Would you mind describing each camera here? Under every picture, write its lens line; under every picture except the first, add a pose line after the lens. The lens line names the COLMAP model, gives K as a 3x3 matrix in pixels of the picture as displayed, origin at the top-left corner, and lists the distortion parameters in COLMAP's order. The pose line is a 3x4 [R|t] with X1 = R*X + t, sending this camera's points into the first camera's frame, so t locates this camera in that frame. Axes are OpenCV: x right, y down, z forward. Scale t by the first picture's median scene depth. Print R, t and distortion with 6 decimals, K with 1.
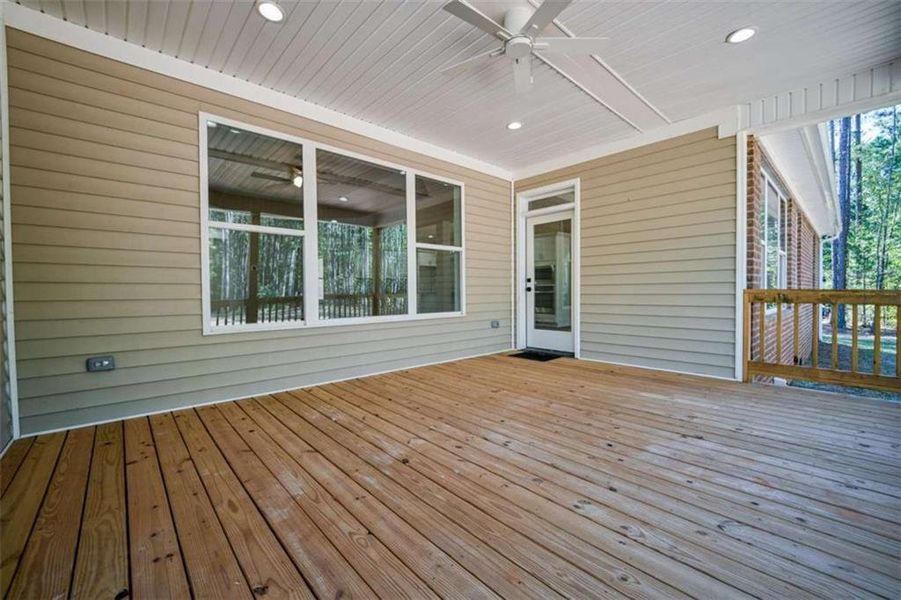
lens RADIAL K [[370.0, 0, 452.0], [0, 370.0, 299.5], [0, 0, 1]] dist [0.007488, -0.010202]
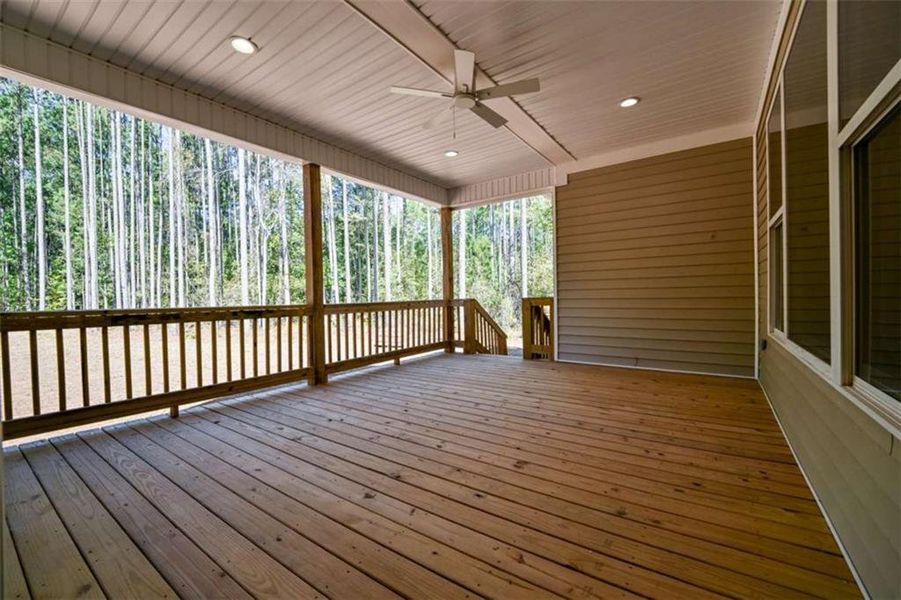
lens RADIAL K [[370.0, 0, 452.0], [0, 370.0, 299.5], [0, 0, 1]] dist [0.007488, -0.010202]
pose [[-0.976770, 0.026686, -0.212624, 0.449871], [0.020042, 0.999243, 0.033338, -0.059950], [0.213353, 0.028302, -0.976565, 1.987416]]
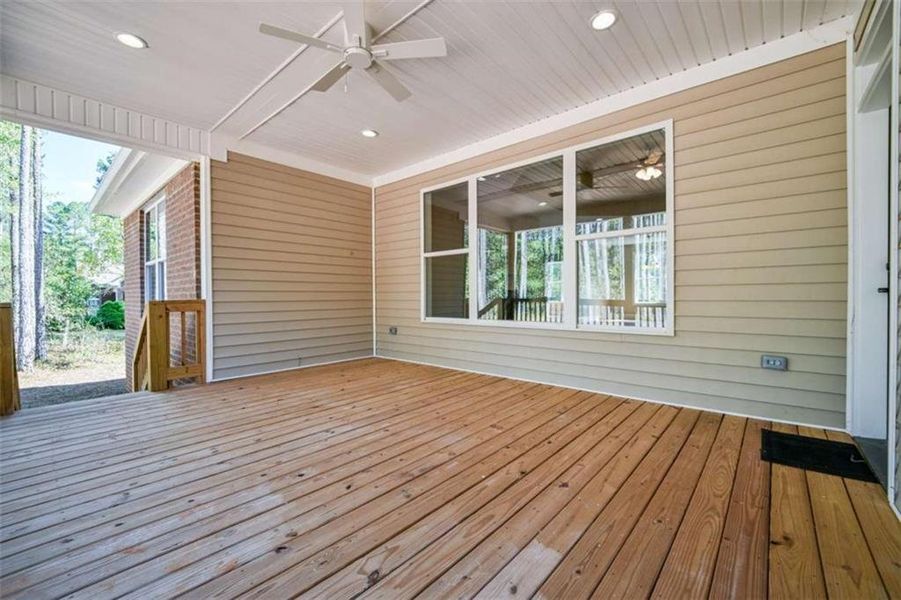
lens RADIAL K [[370.0, 0, 452.0], [0, 370.0, 299.5], [0, 0, 1]] dist [0.007488, -0.010202]
pose [[0.114006, 0.016196, -0.993348, 1.105292], [-0.015459, 0.999775, 0.014526, -0.034821], [0.993360, 0.013700, 0.114231, 1.035748]]
